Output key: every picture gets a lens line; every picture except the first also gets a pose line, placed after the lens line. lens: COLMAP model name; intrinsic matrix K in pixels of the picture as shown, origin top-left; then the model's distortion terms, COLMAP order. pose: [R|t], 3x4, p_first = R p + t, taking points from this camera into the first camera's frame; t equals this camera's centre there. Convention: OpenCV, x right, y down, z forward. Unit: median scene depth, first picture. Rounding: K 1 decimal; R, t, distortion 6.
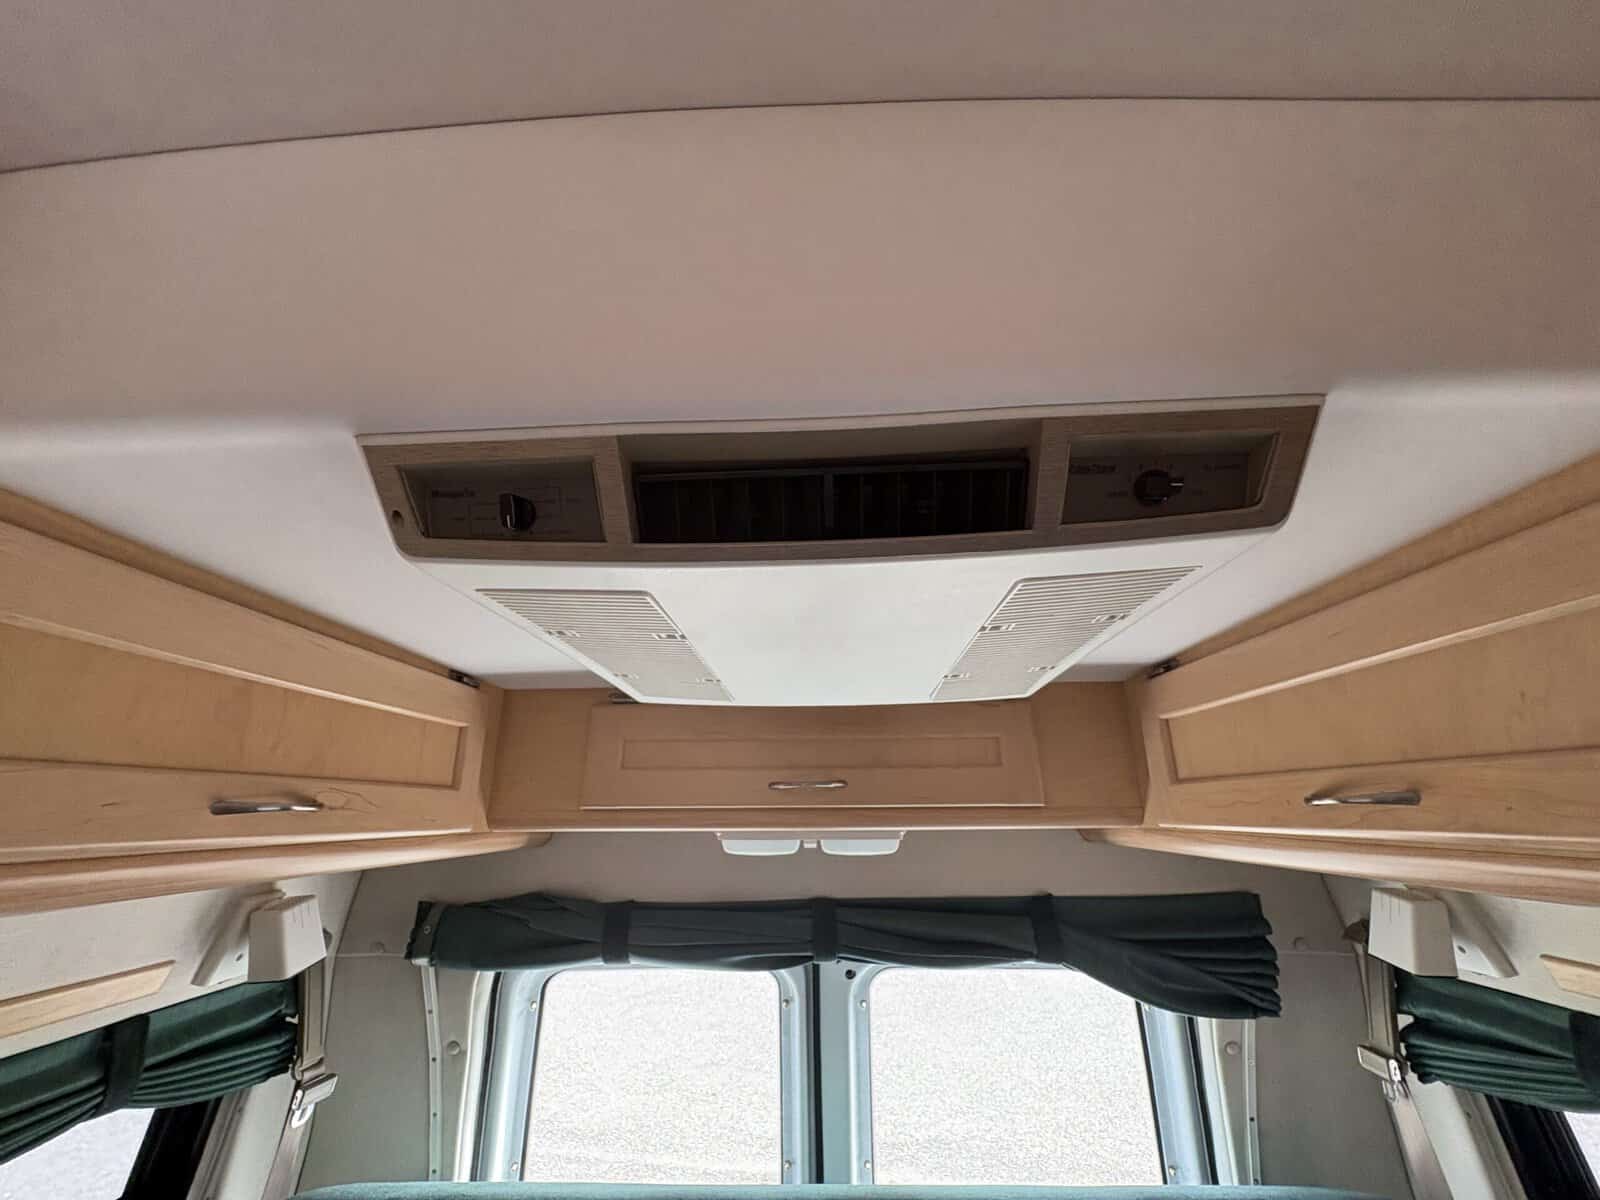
lens RADIAL K [[637.1, 0, 800.4], [0, 637.1, 600.2], [0, 0, 1]] dist [0.001395, -0.000693]
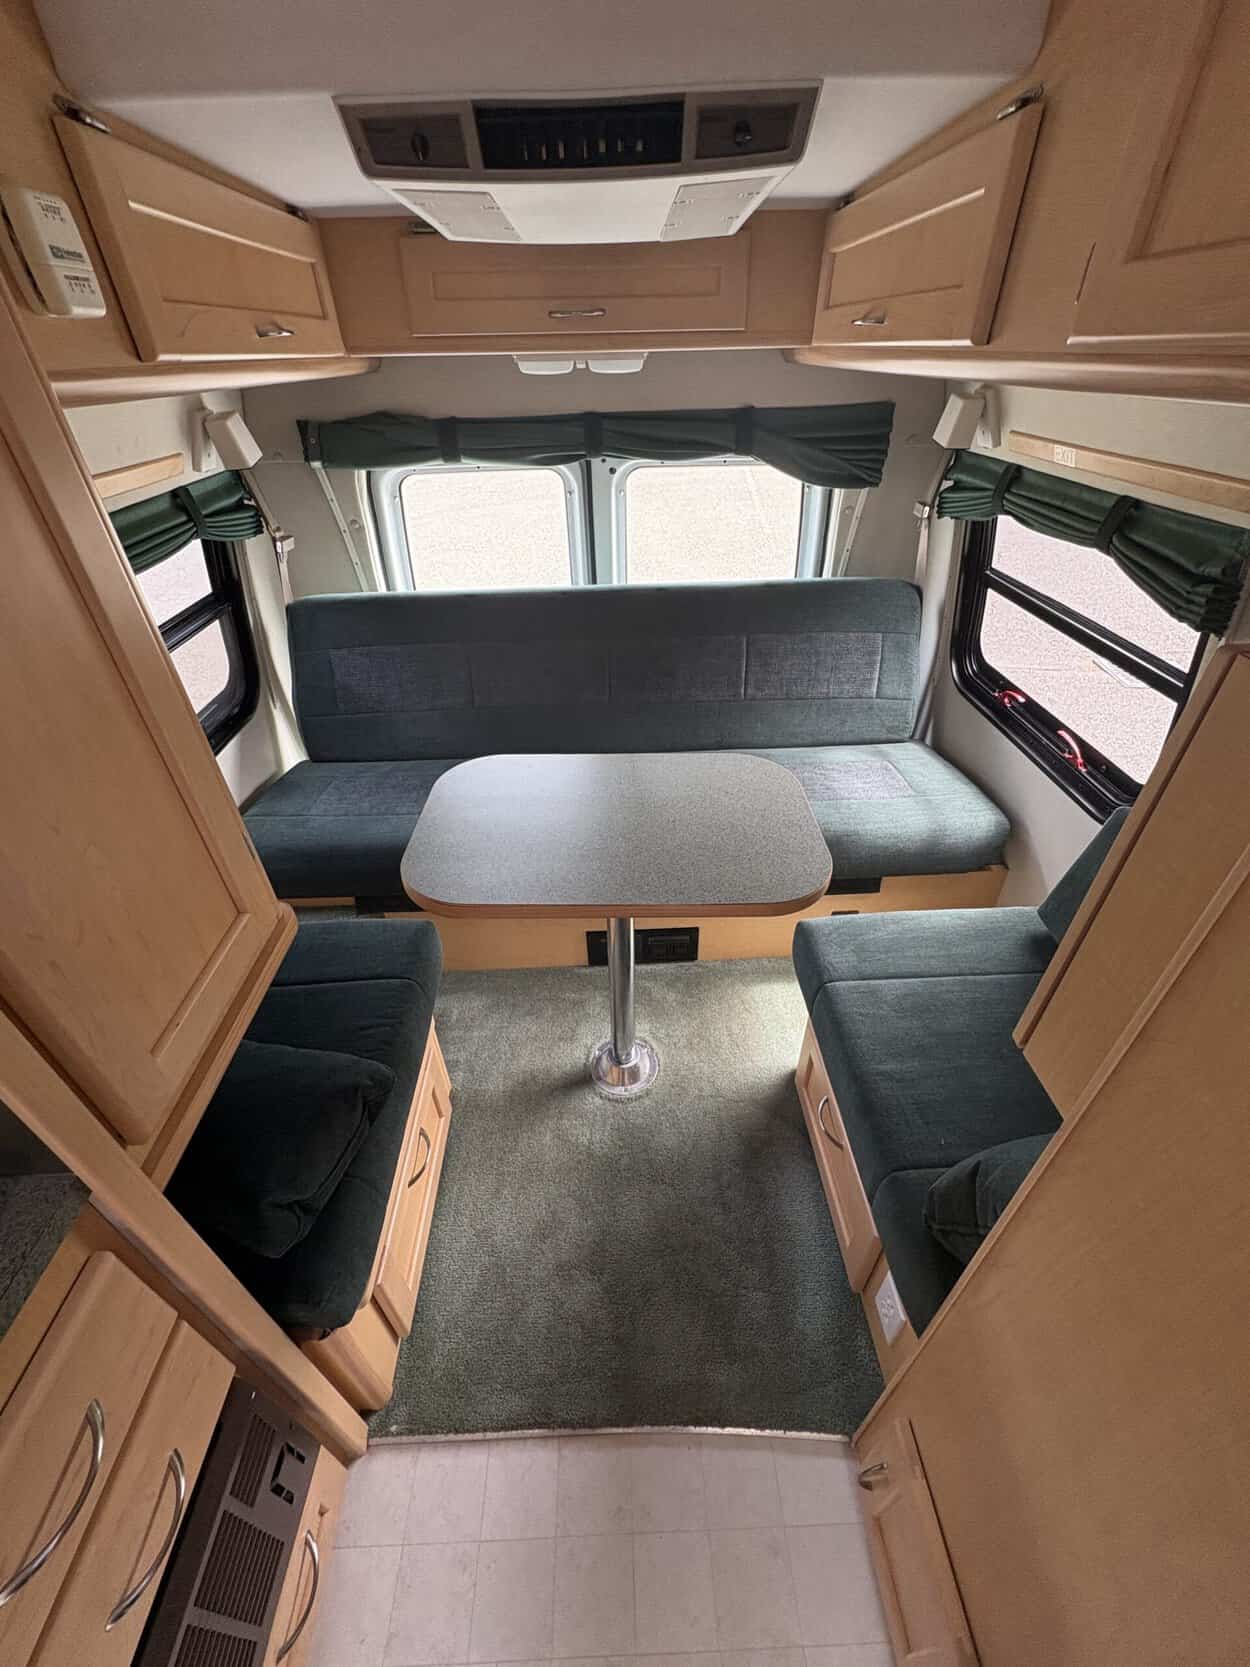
lens RADIAL K [[663.8, 0, 623.8], [0, 663.8, 834.9], [0, 0, 1]] dist [0.001395, -0.000693]
pose [[0.997894, -0.045790, 0.045945, -0.004970], [-0.010848, 0.580531, 0.814166, -0.206293], [-0.063953, -0.812949, 0.578812, -0.688785]]
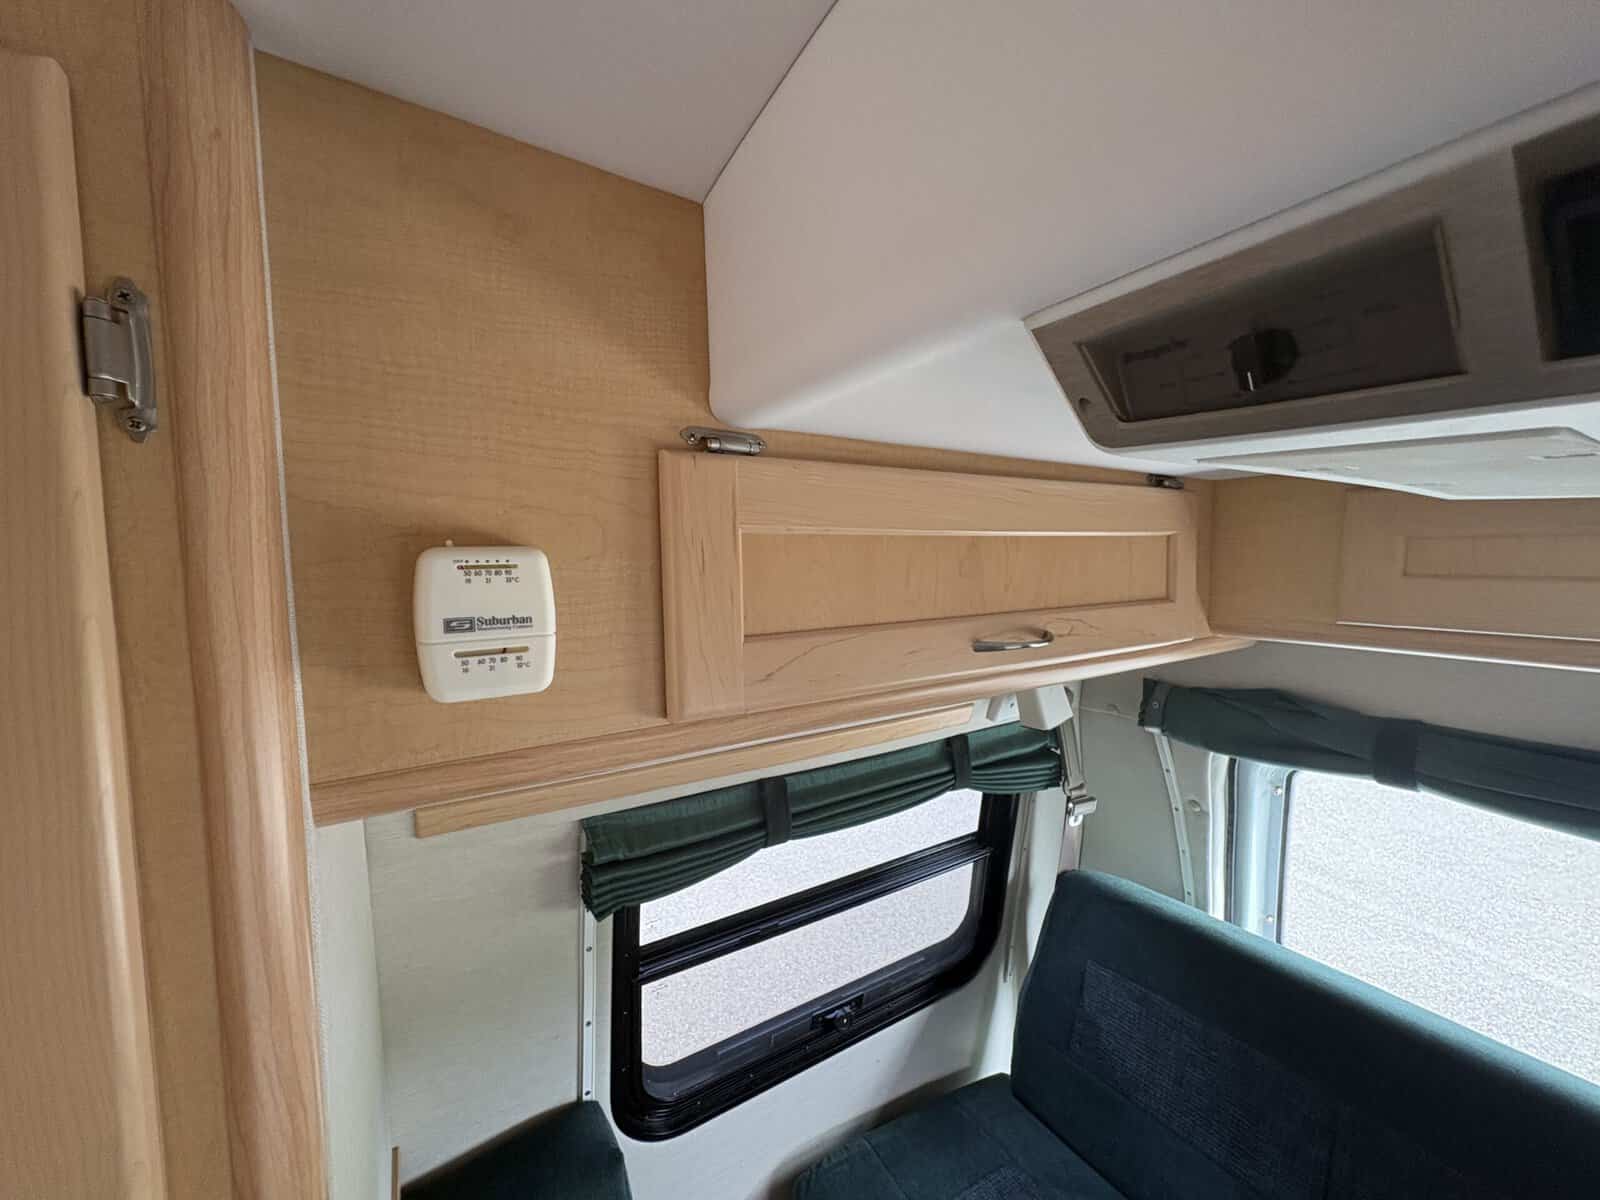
lens RADIAL K [[637.1, 0, 800.5], [0, 637.1, 600.4], [0, 0, 1]] dist [0.001395, -0.000693]
pose [[0.556930, 0.060168, -0.828377, -0.059164], [0.269509, 0.930312, 0.248767, -0.069661], [0.785617, -0.361801, 0.501902, 0.088193]]
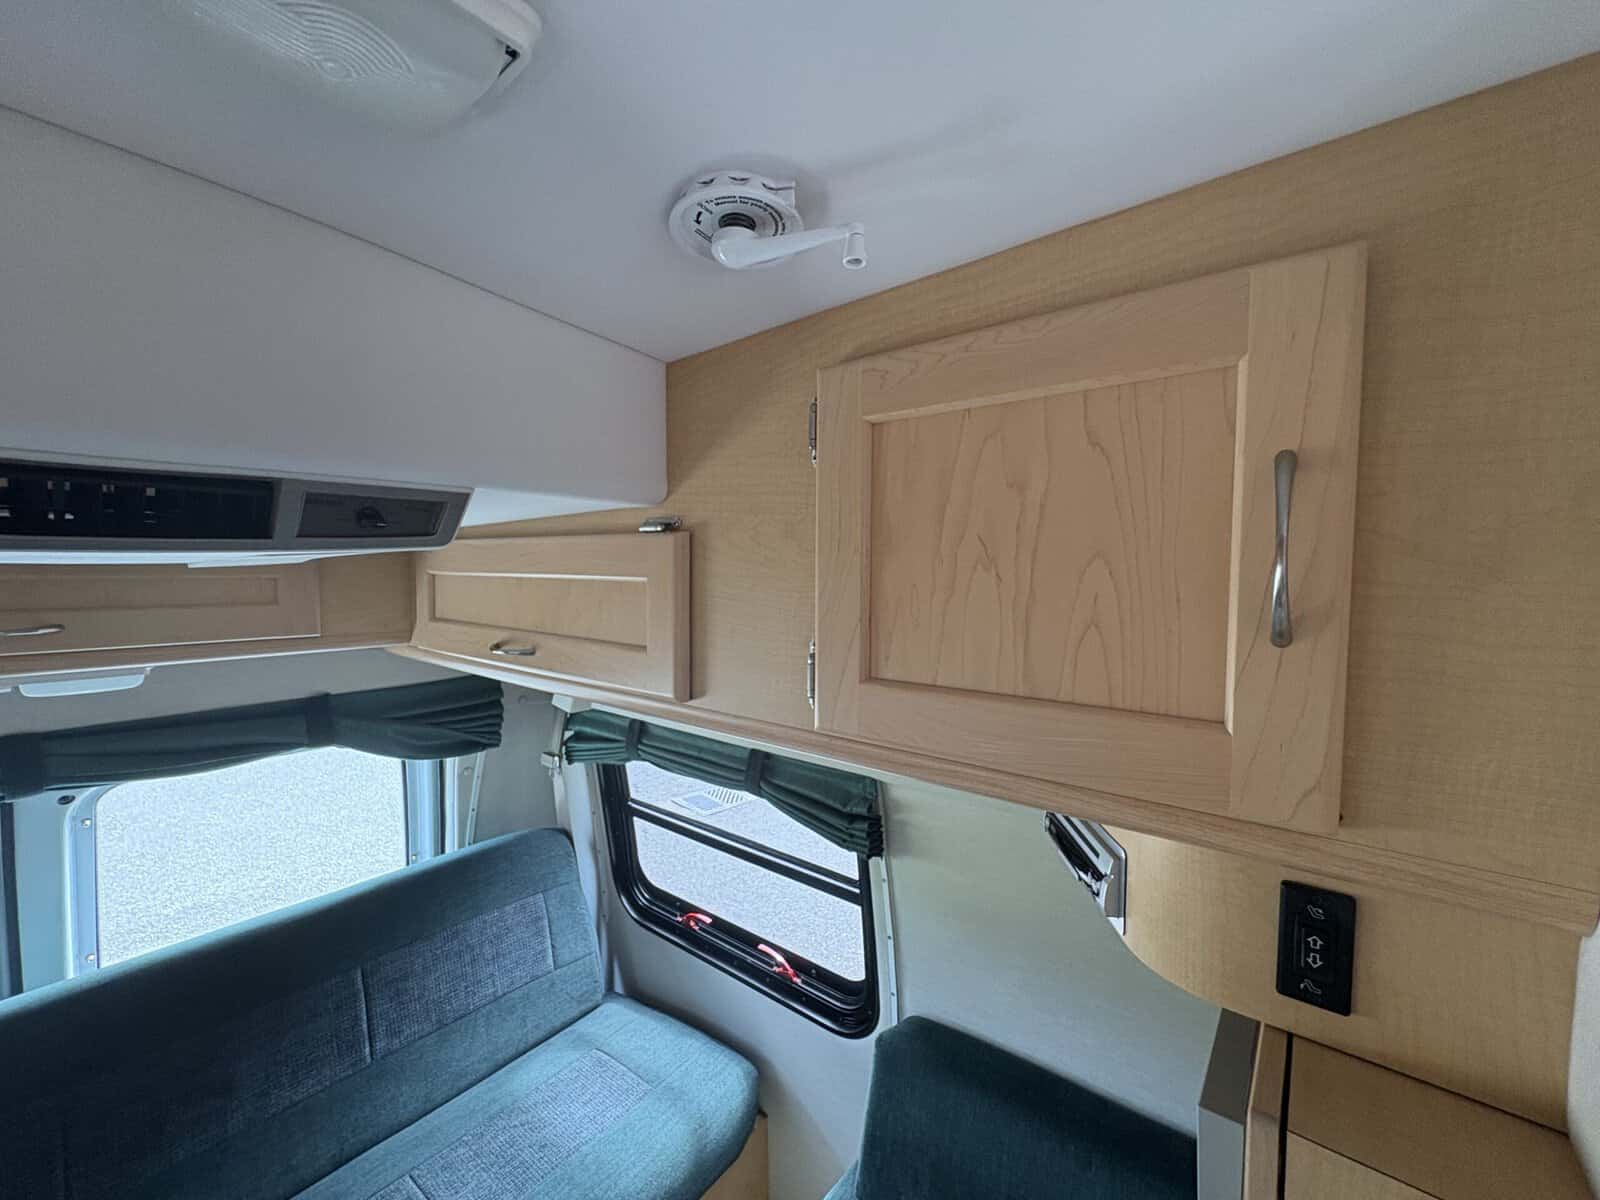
lens RADIAL K [[637.1, 0, 801.9], [0, 637.1, 597.9], [0, 0, 1]] dist [0.001395, -0.000693]
pose [[0.592028, -0.023306, 0.805580, -0.033660], [-0.267568, 0.937199, 0.223752, -0.221395], [-0.760204, -0.348015, 0.548613, -0.268596]]
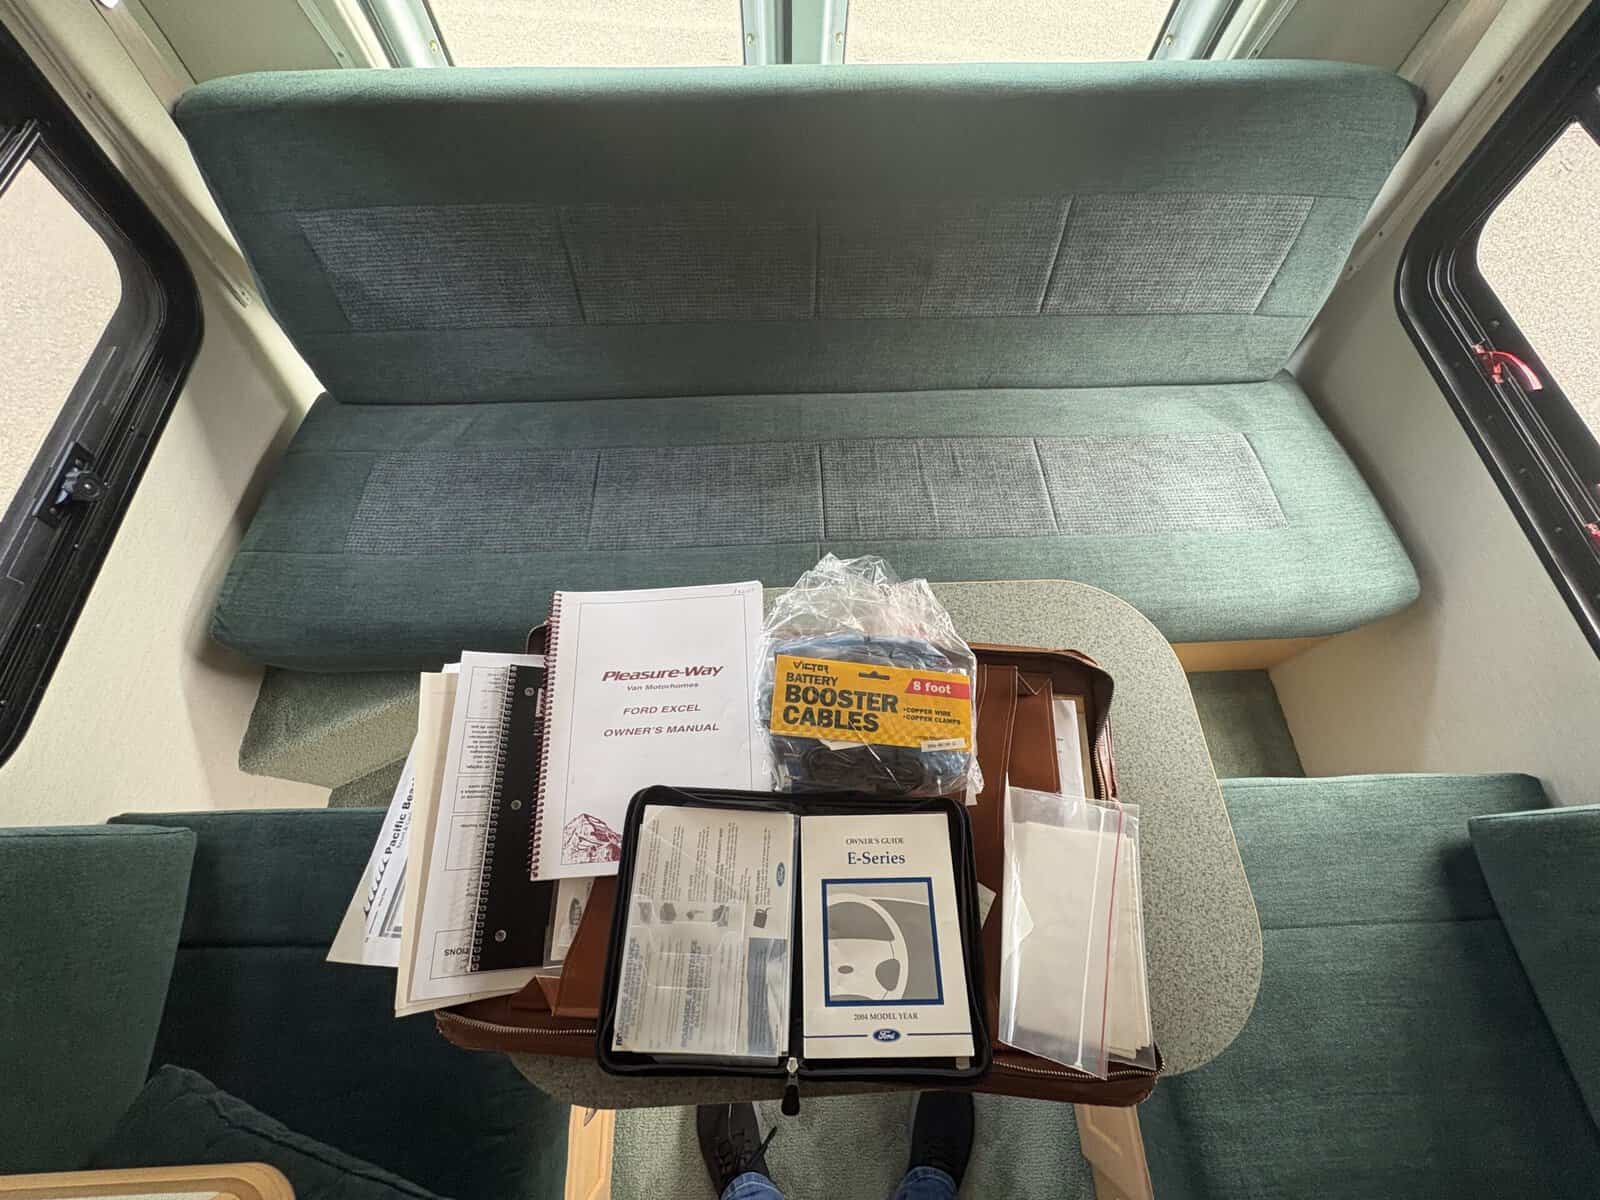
lens RADIAL K [[637.1, 0, 799.5], [0, 637.1, 601.0], [0, 0, 1]] dist [0.001395, -0.000693]
pose [[0.997049, -0.058823, 0.049325, -0.051137], [-0.043157, 0.101875, 0.993861, 0.105804], [-0.063487, -0.993057, 0.099036, 0.169877]]
